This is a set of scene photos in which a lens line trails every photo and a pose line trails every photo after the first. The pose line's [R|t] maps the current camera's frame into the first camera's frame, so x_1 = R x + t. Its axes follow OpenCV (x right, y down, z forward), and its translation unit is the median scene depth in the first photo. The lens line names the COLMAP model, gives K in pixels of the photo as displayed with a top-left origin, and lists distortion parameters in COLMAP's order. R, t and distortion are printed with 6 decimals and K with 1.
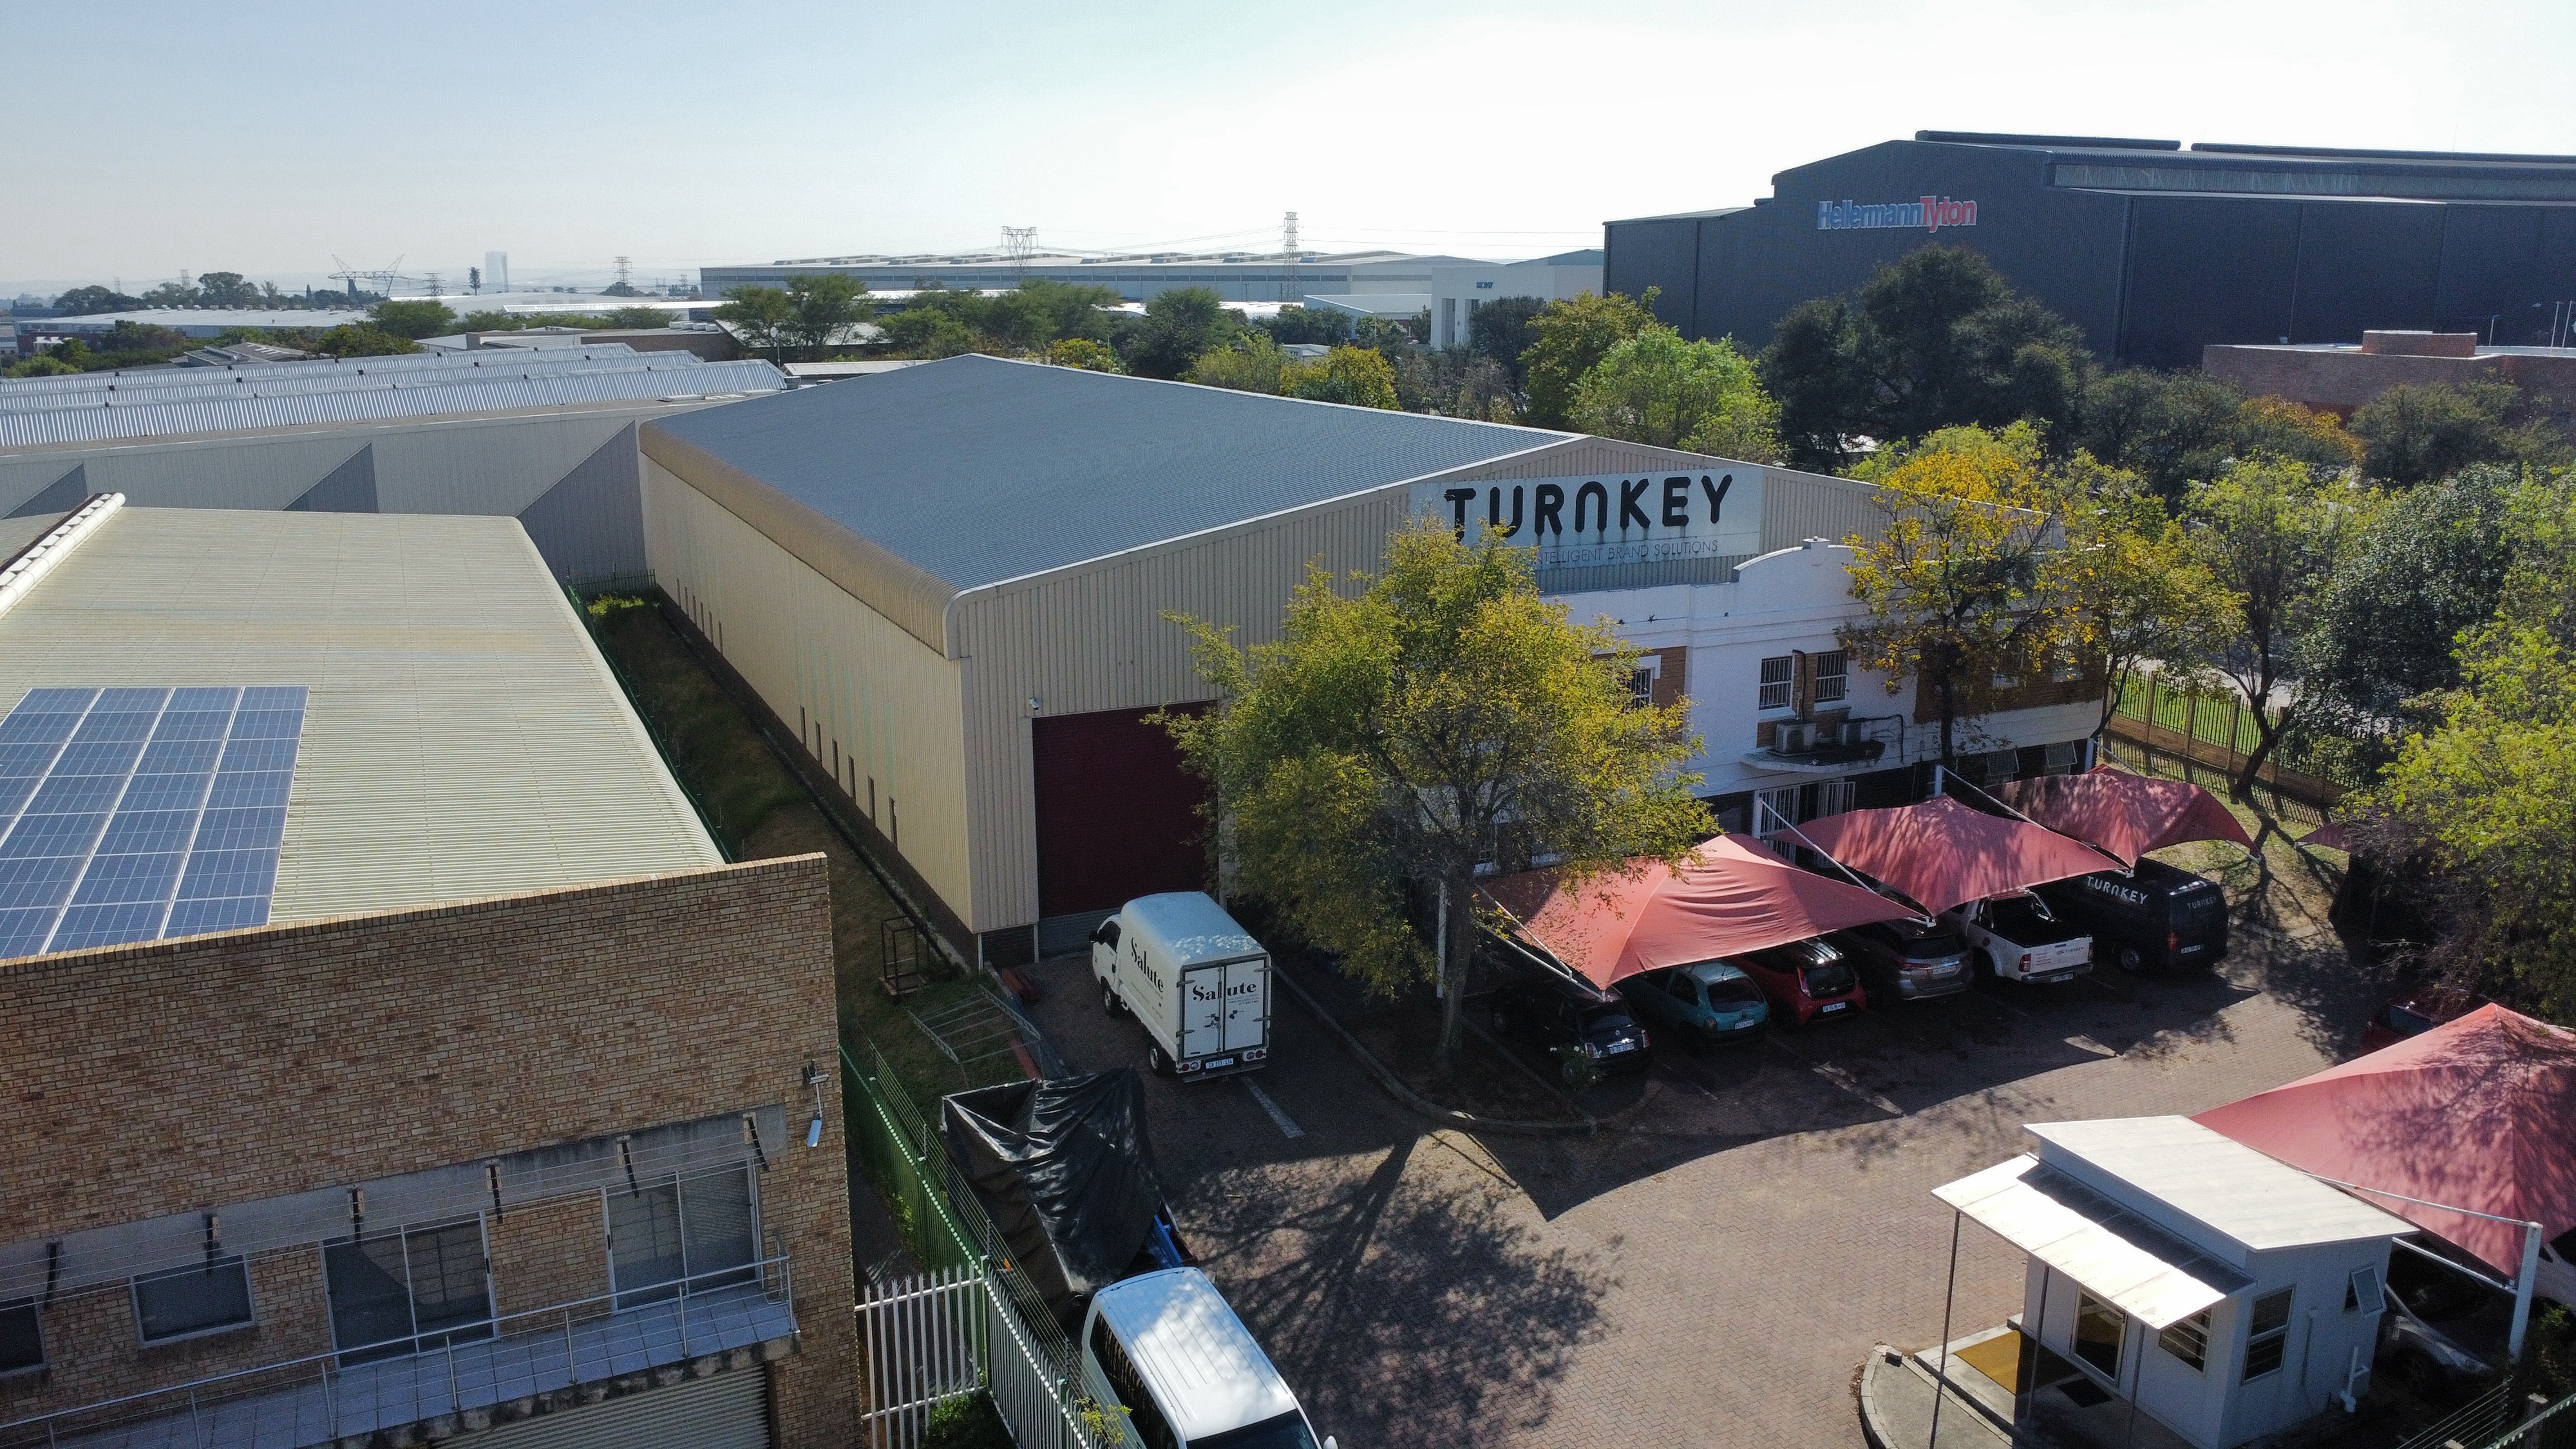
lens RADIAL K [[1856.7, 0, 1294.8], [0, 1856.7, 712.1], [0, 0, 1]] dist [-0.033441, -0.001620]
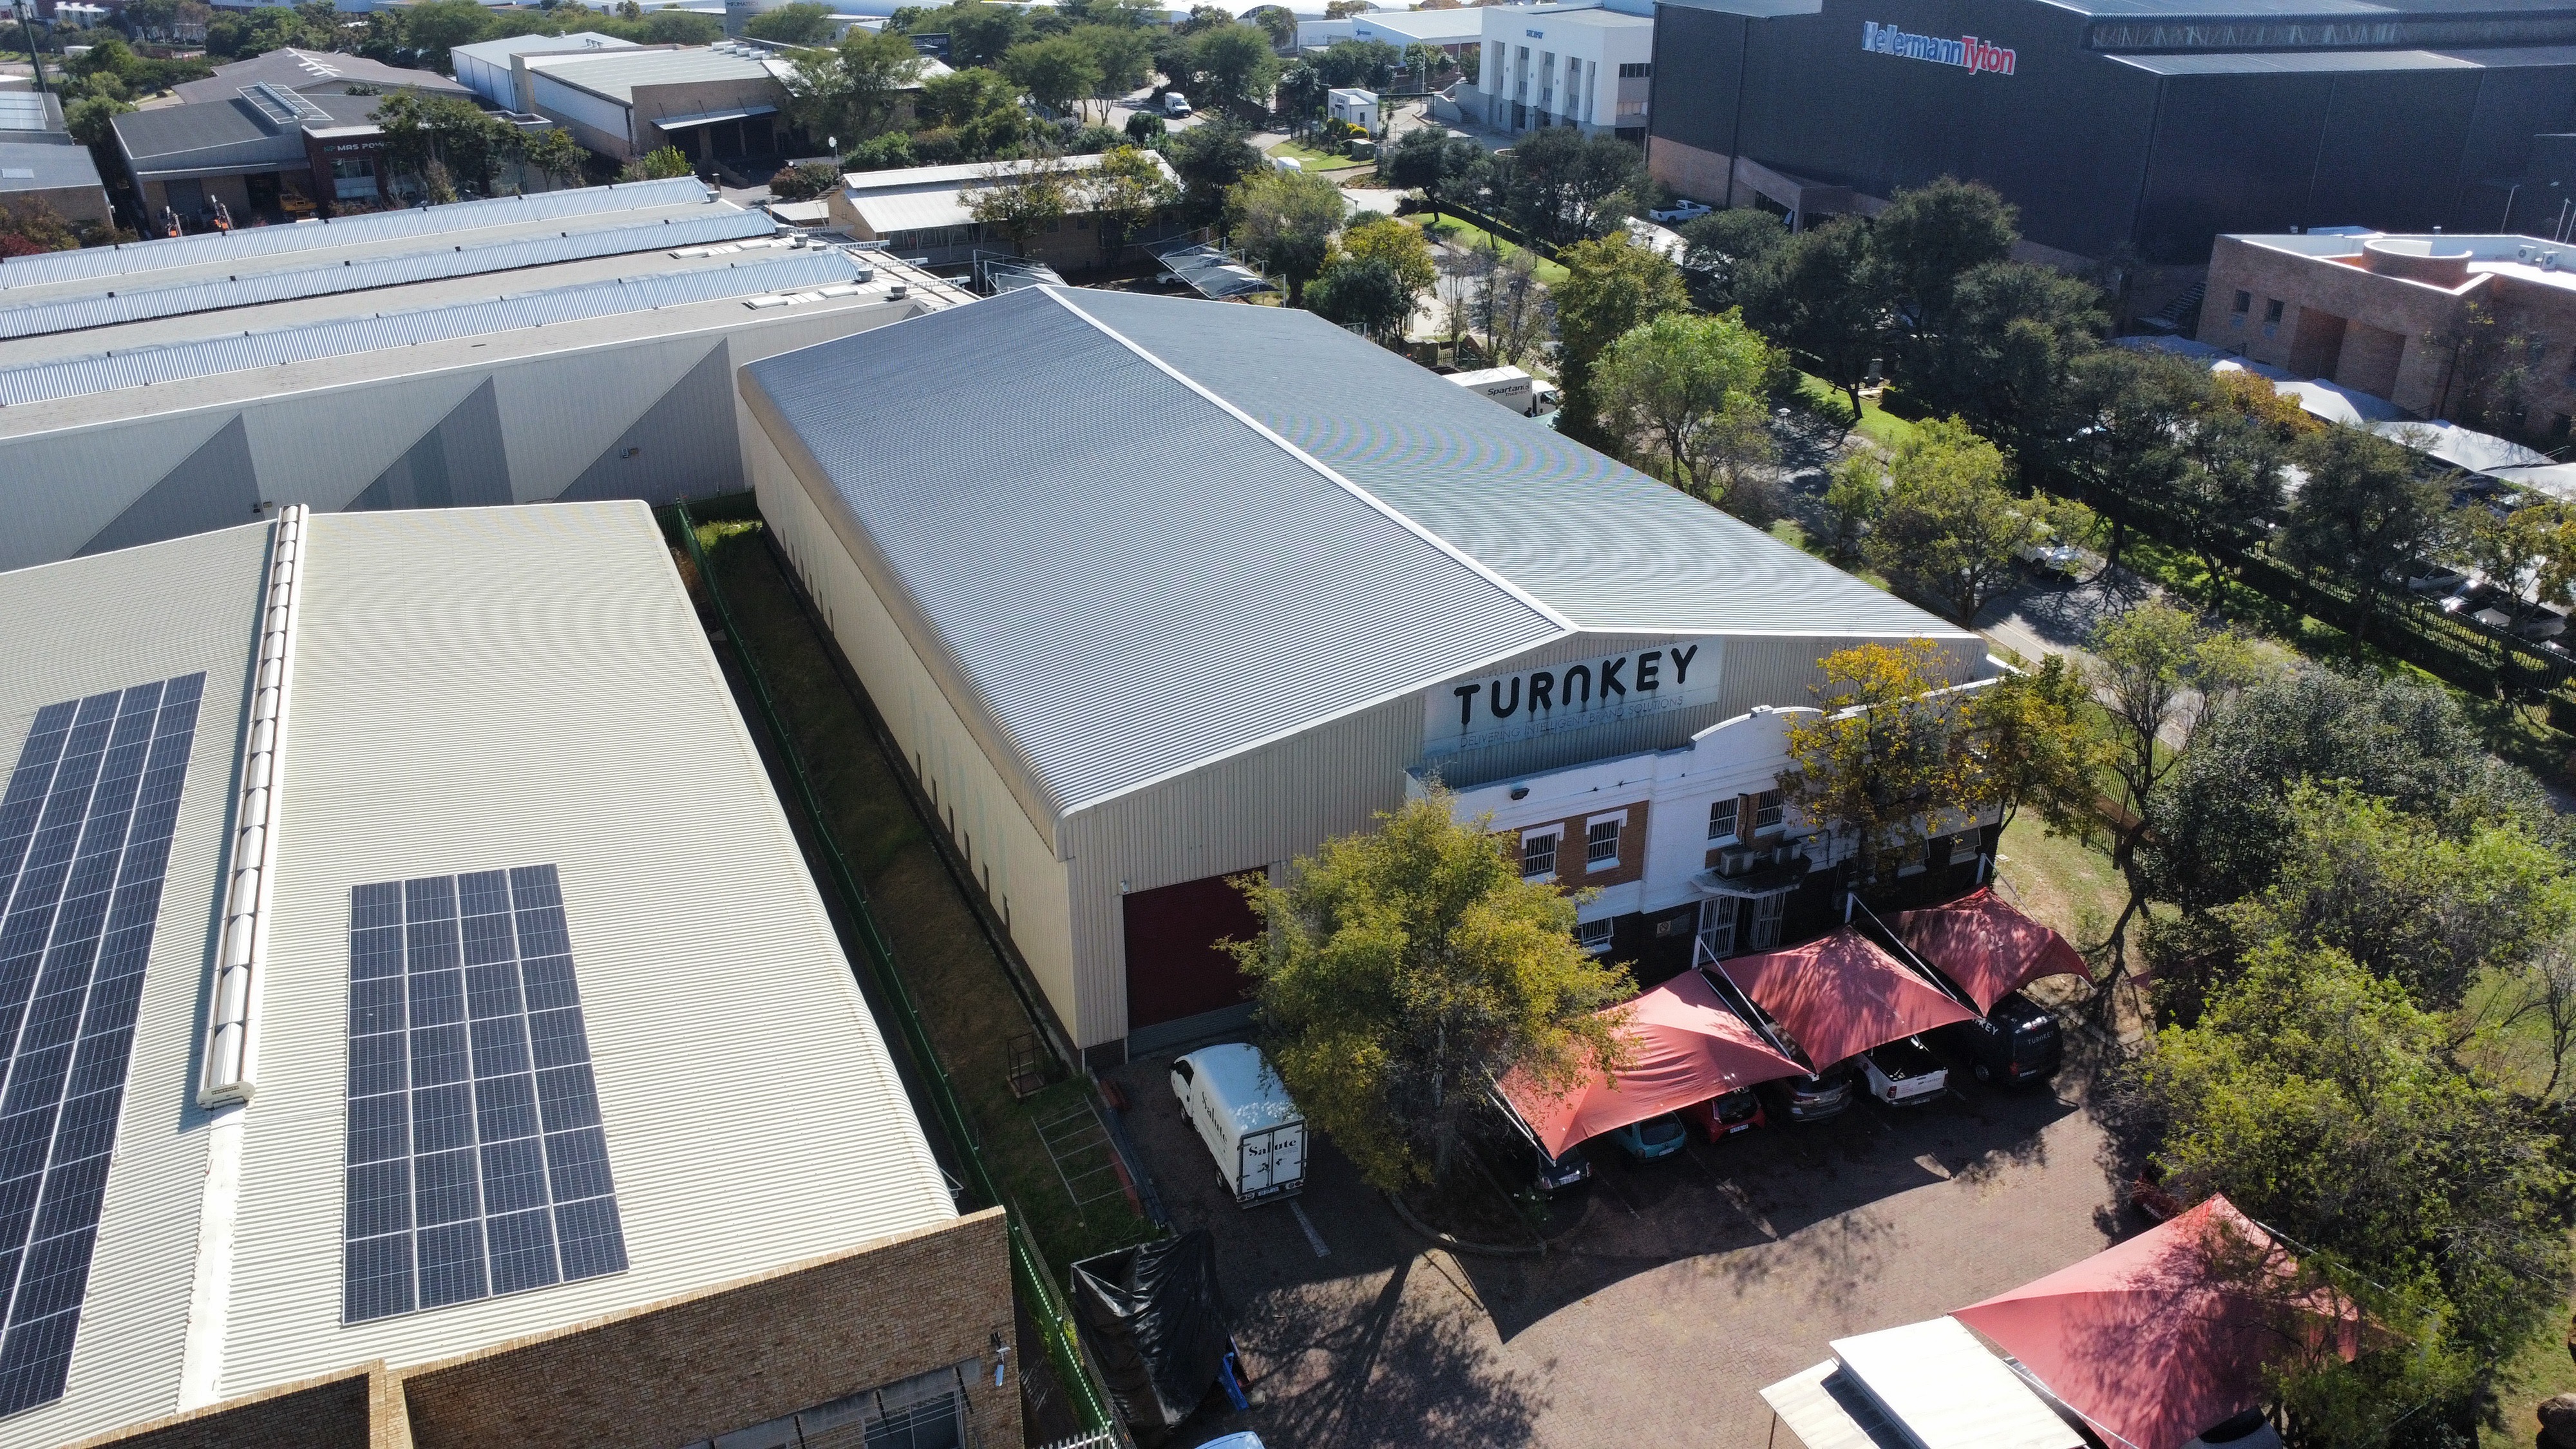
lens RADIAL K [[1856.7, 0, 1297.9], [0, 1856.7, 707.8], [0, 0, 1]] dist [-0.033441, -0.001620]
pose [[0.999709, 0.014237, -0.019458, 0.001503], [-0.010209, 0.981085, 0.193307, -0.338814], [0.021842, -0.193052, 0.980945, -0.203704]]
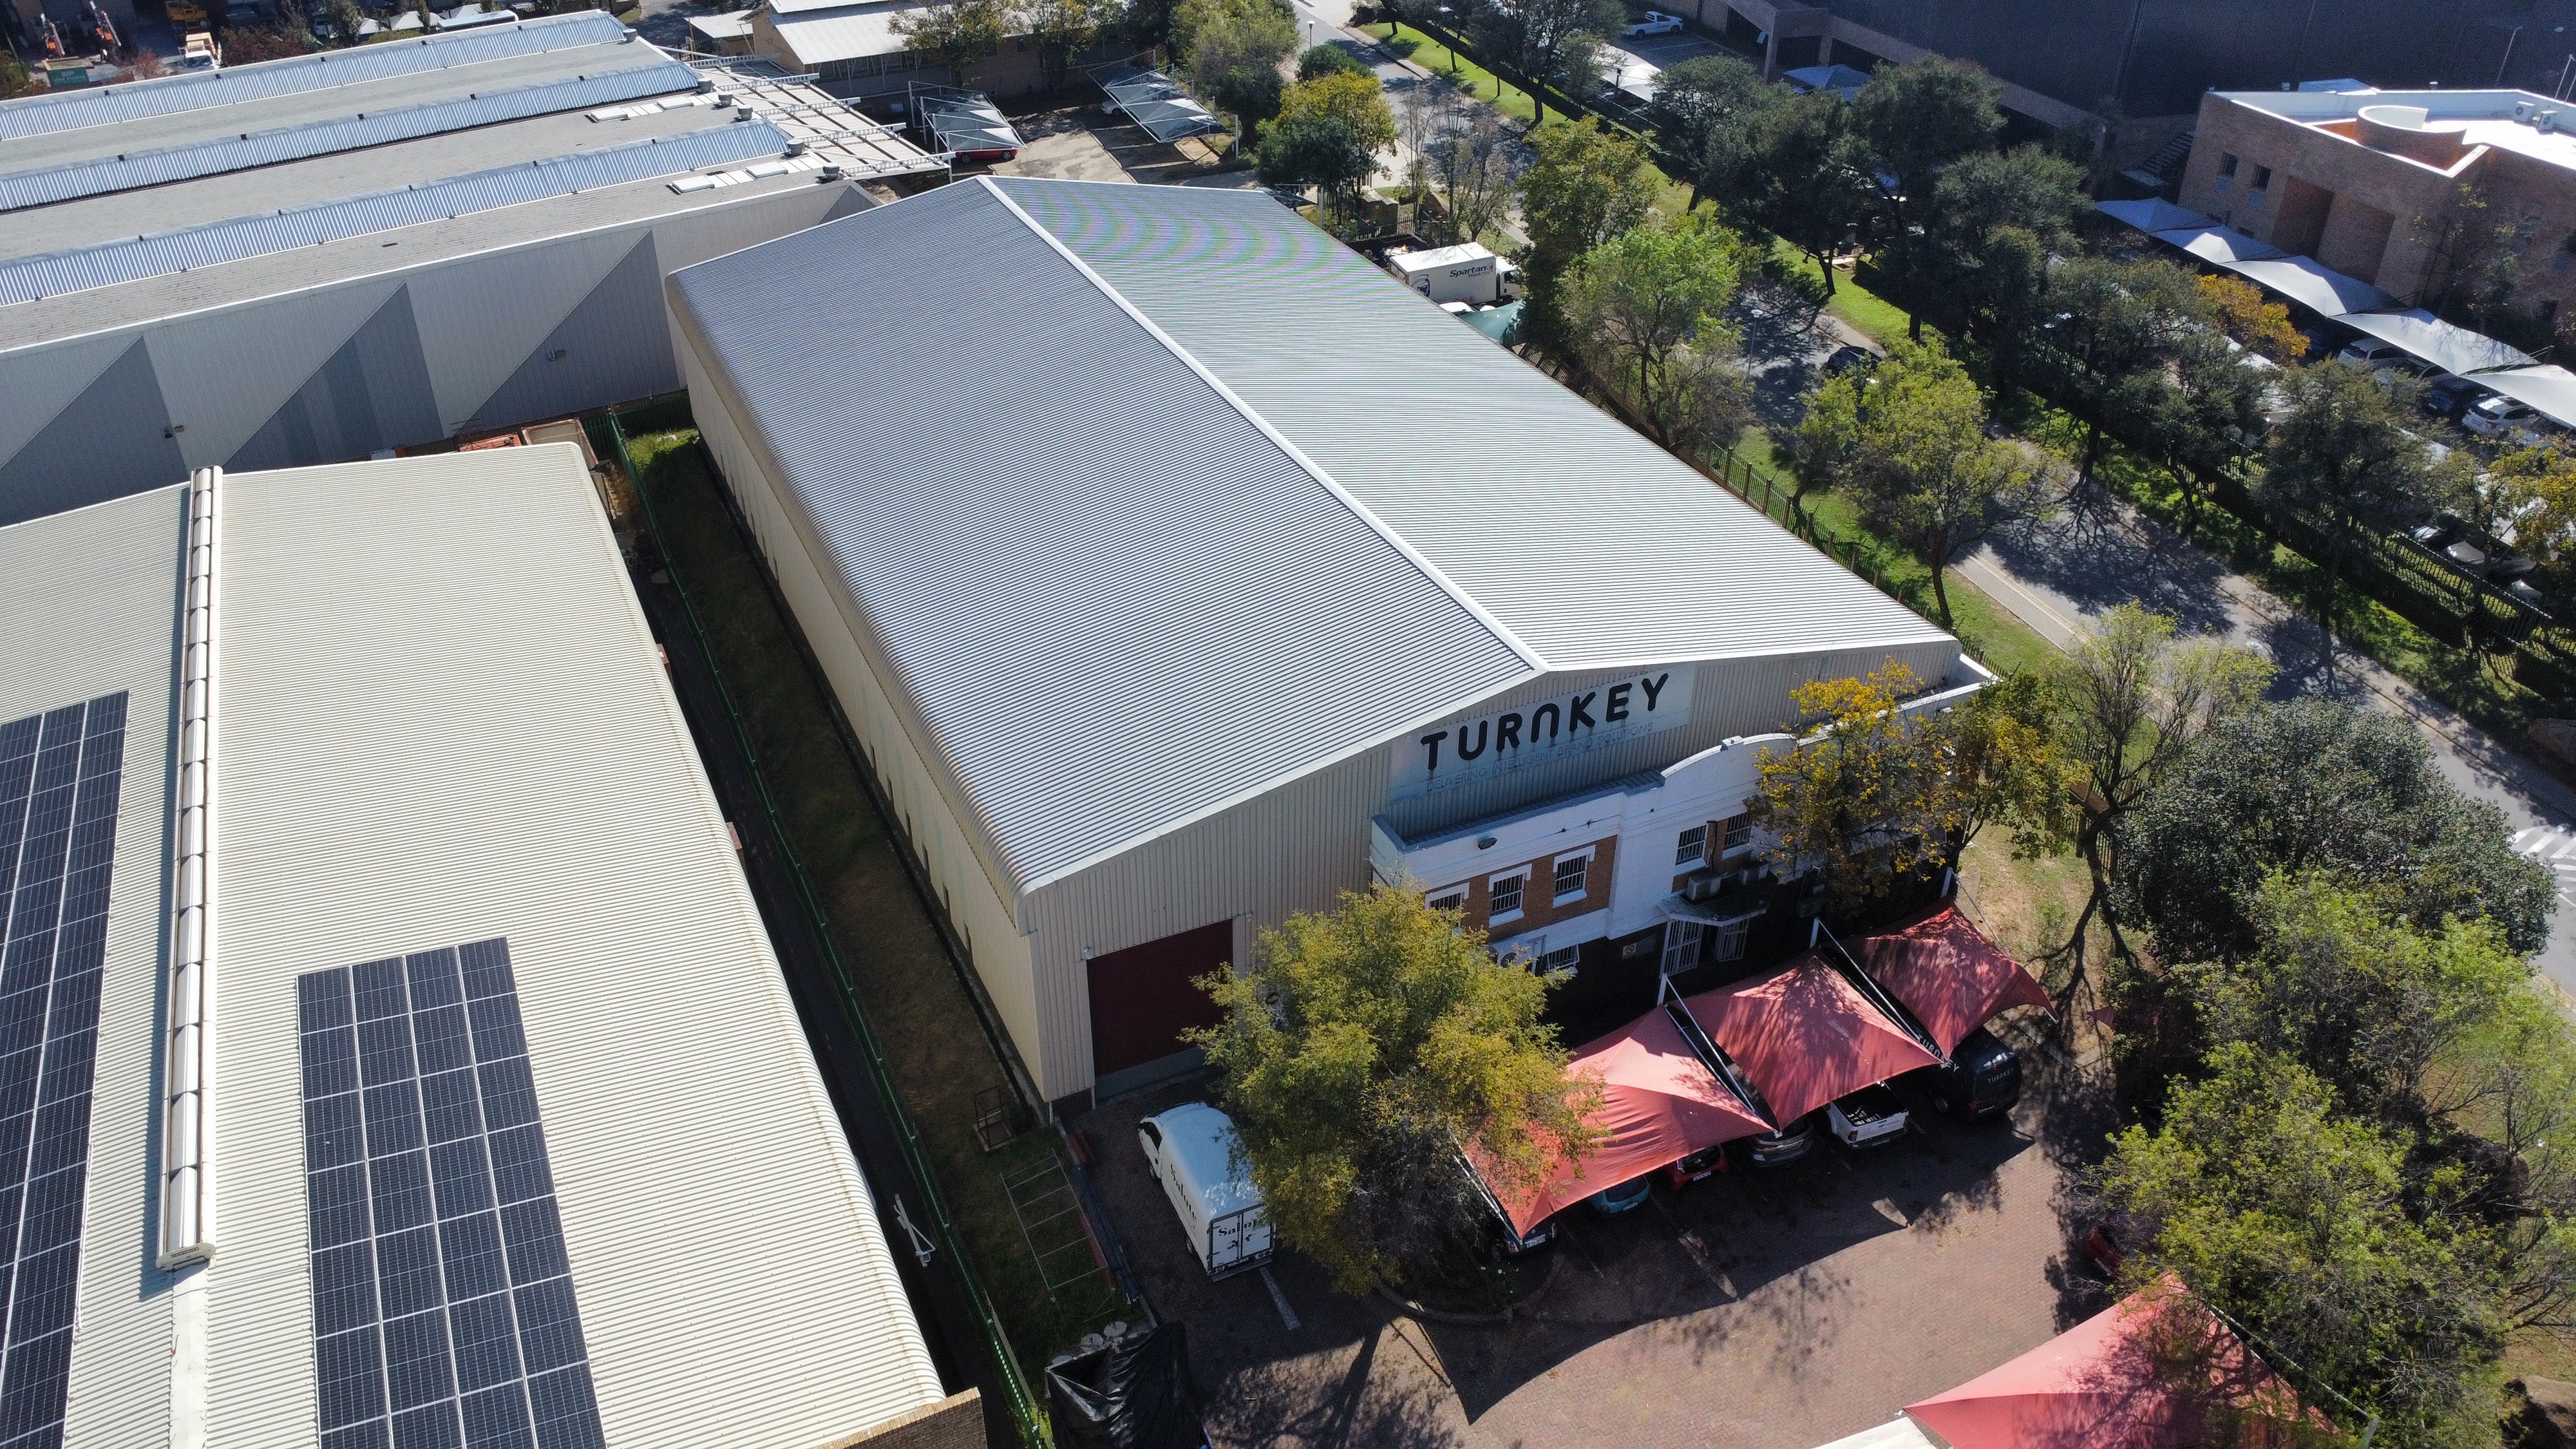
lens RADIAL K [[1856.7, 0, 1296.6], [0, 1856.7, 707.5], [0, 0, 1]] dist [-0.033441, -0.001620]
pose [[0.999975, 0.005003, 0.004980, -0.005459], [-0.006348, 0.945940, 0.324281, -0.519553], [-0.003088, -0.324304, 0.945948, -0.124450]]
